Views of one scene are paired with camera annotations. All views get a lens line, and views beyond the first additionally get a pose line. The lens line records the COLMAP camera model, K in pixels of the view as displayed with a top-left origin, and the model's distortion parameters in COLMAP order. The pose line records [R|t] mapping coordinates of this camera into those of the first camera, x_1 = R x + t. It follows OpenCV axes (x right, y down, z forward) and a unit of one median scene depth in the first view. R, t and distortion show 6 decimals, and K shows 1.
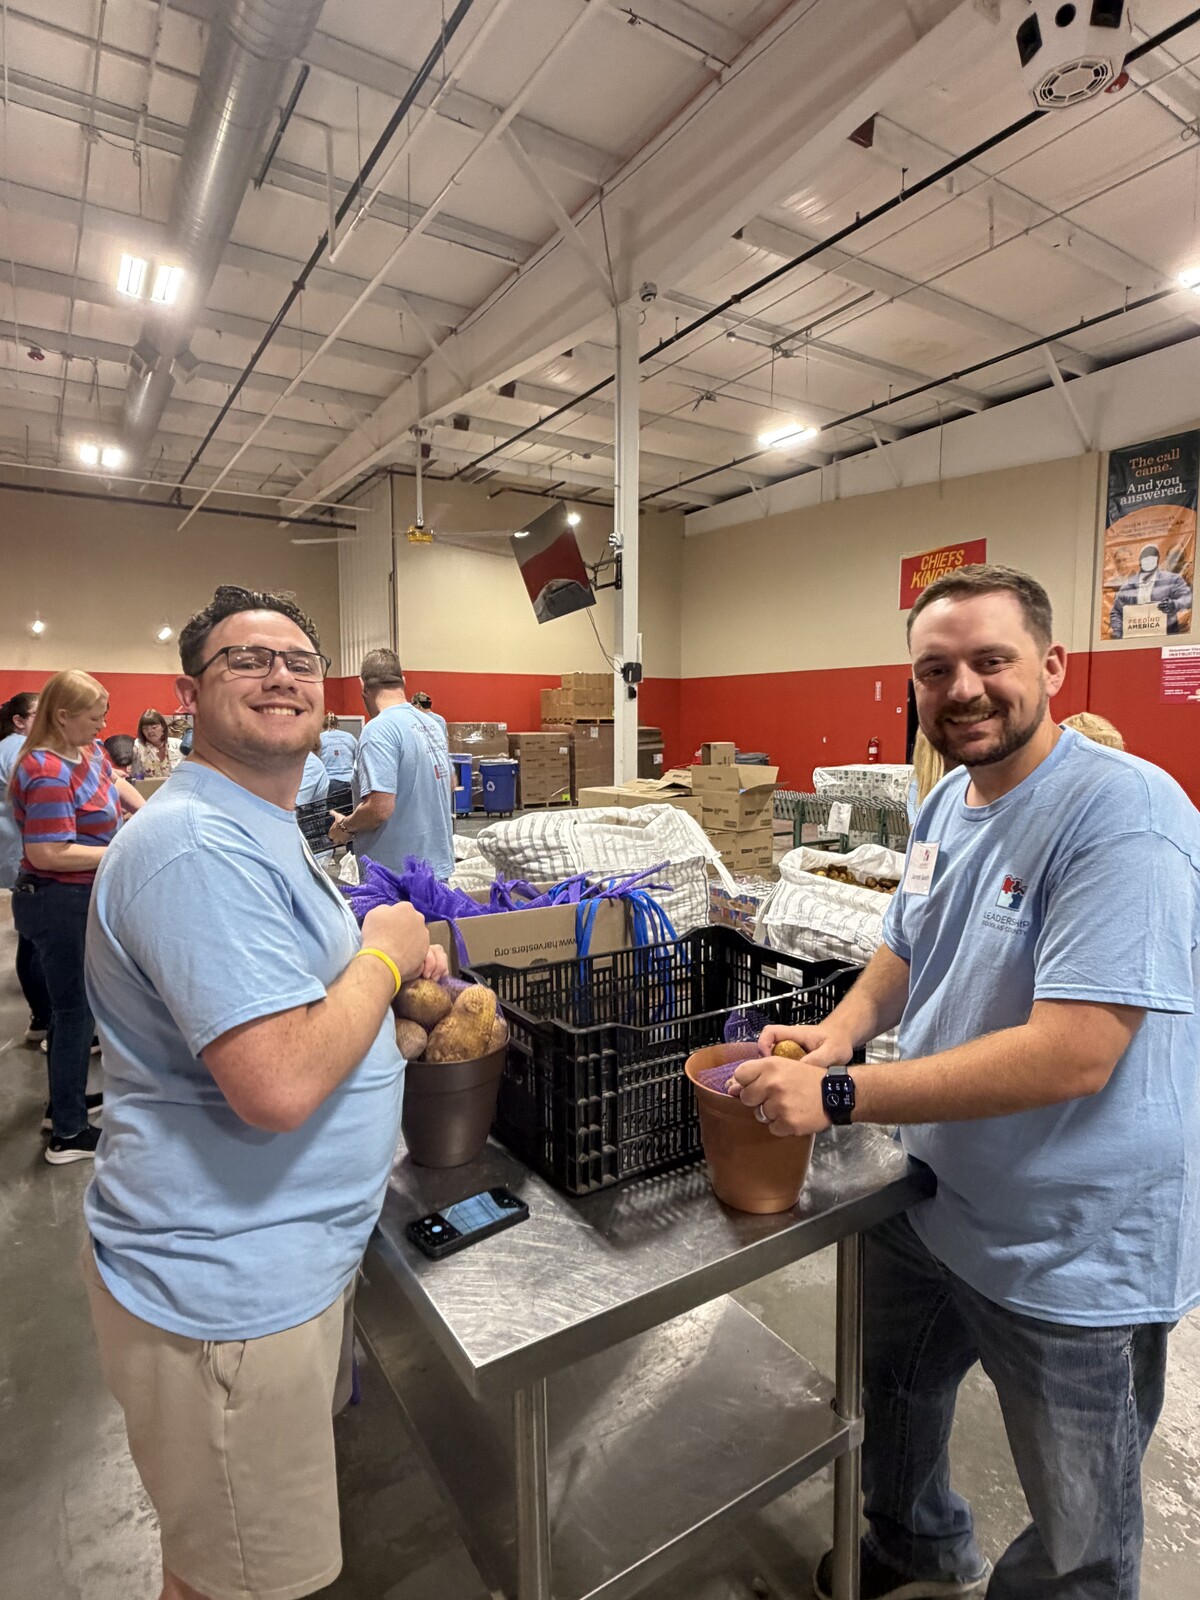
lens RADIAL K [[865.1, 0, 600.0], [0, 865.1, 800.0], [0, 0, 1]] dist [-0.016078, -0.000181]
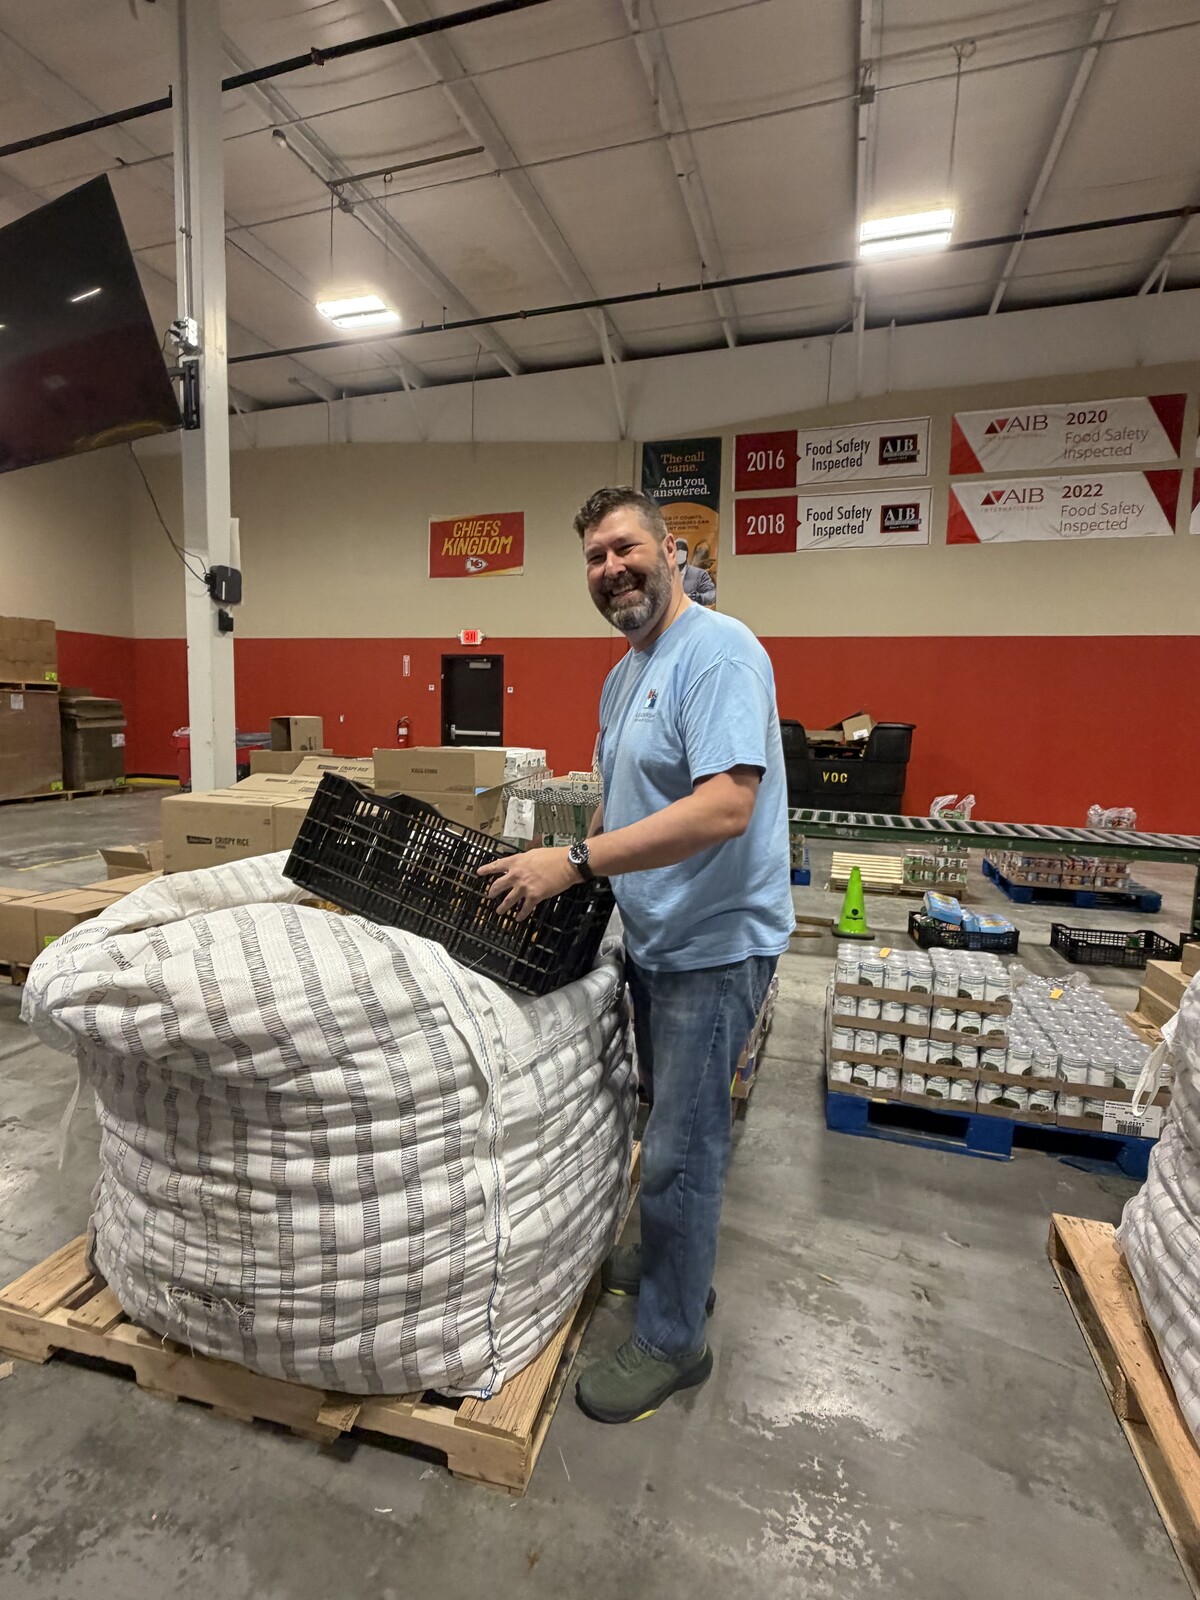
lens RADIAL K [[793.6, 0, 600.0], [0, 793.6, 800.0], [0, 0, 1]] dist [0.003490, -0.000180]
pose [[0.774995, -0.044898, 0.630370, -0.064772], [0.028436, 0.998940, 0.036190, -0.011509], [-0.631327, -0.010122, 0.775451, 0.267074]]
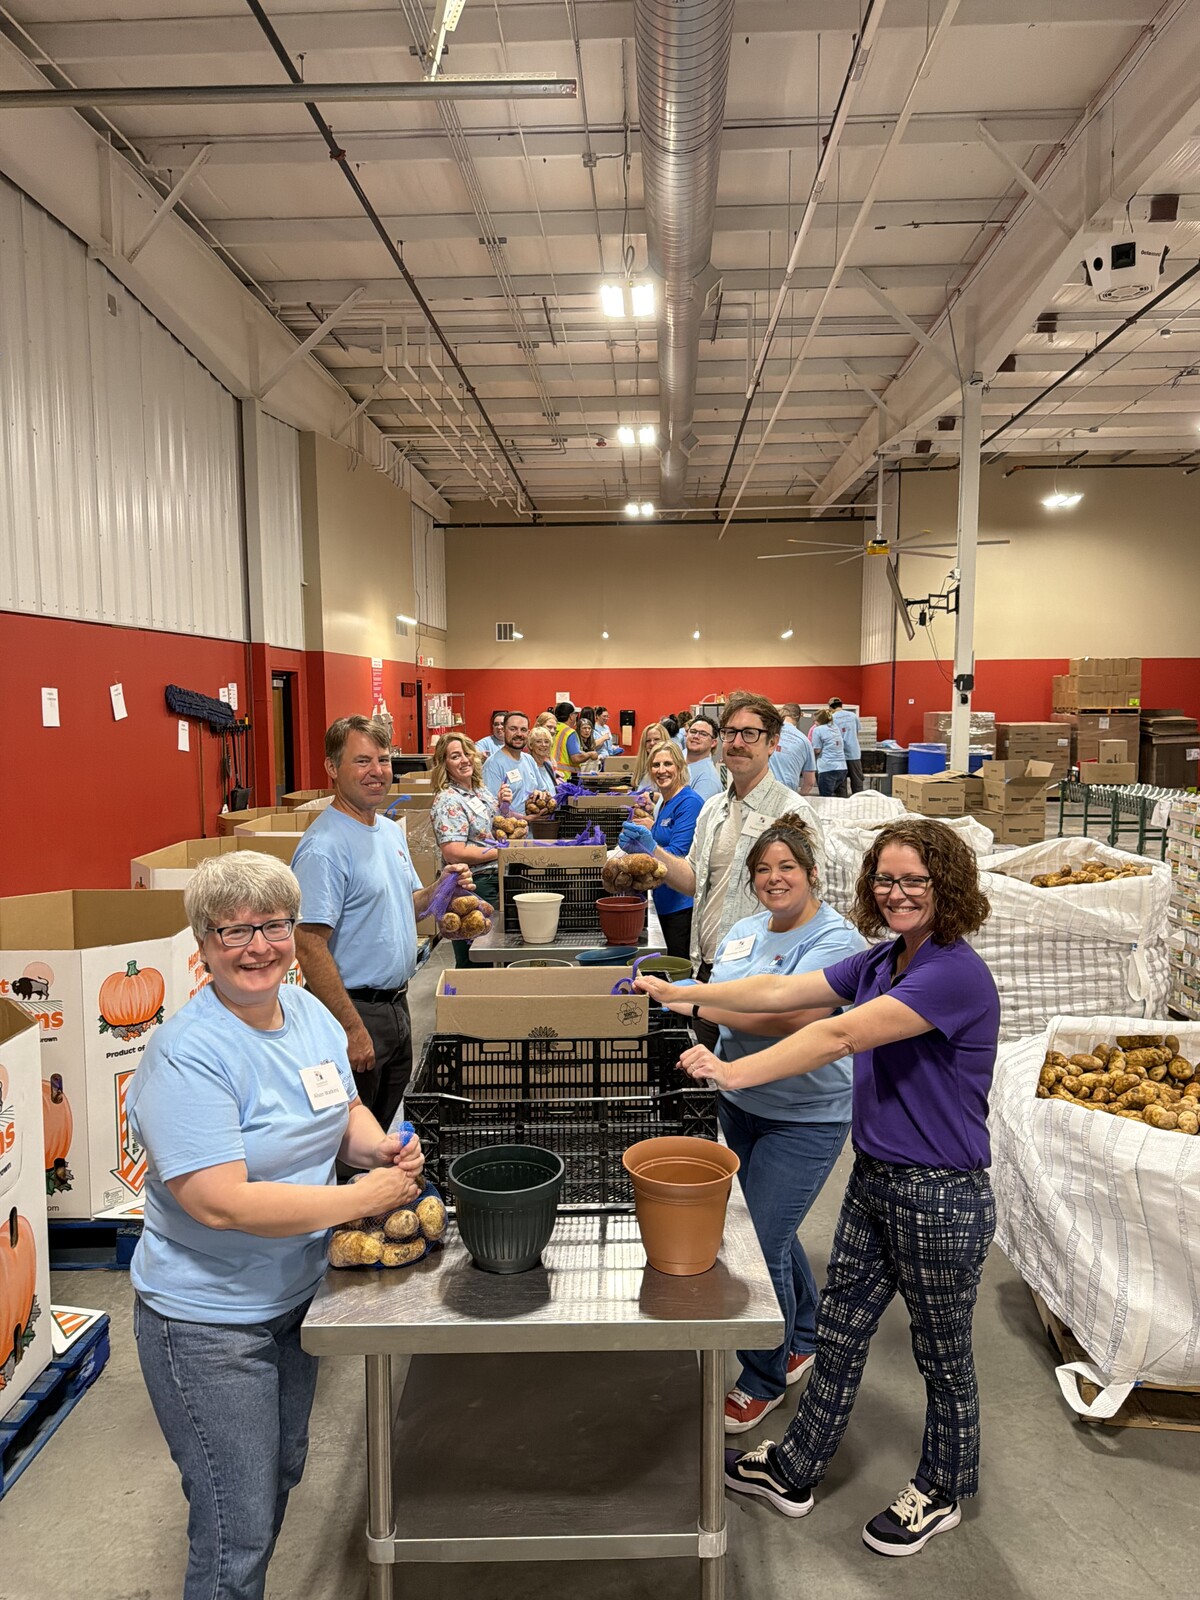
lens RADIAL K [[1091.3, 0, 600.0], [0, 1091.3, 800.0], [0, 0, 1]] dist [0.001019, 0.000476]
pose [[0.810014, 0.057070, -0.583627, 0.321699], [-0.053124, 0.998302, 0.023889, 0.005288], [0.583999, 0.011654, 0.811670, -0.333673]]
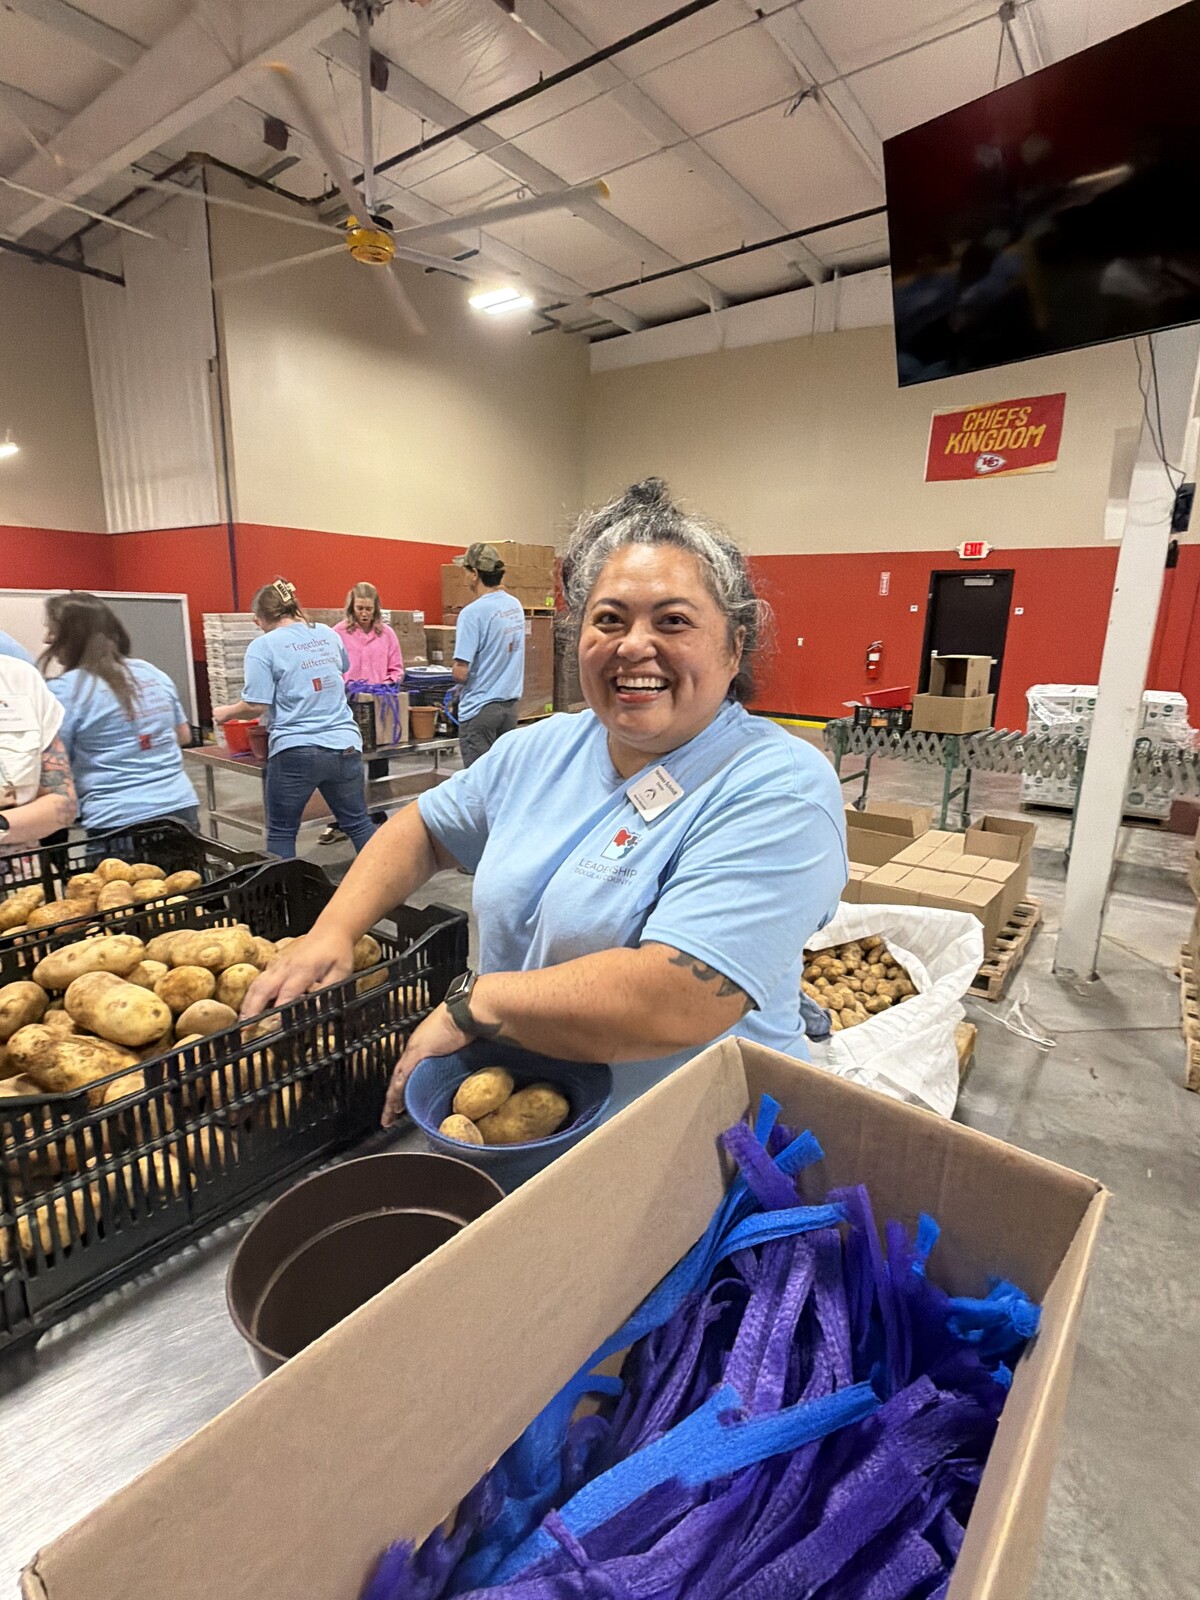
lens RADIAL K [[793.6, 0, 600.0], [0, 793.6, 800.0], [0, 0, 1]] dist [0.003490, -0.000180]
pose [[0.942754, -0.052115, 0.329391, -0.237917], [0.003859, 0.989353, 0.145486, -0.040089], [-0.333466, -0.135886, 0.932918, 0.426156]]
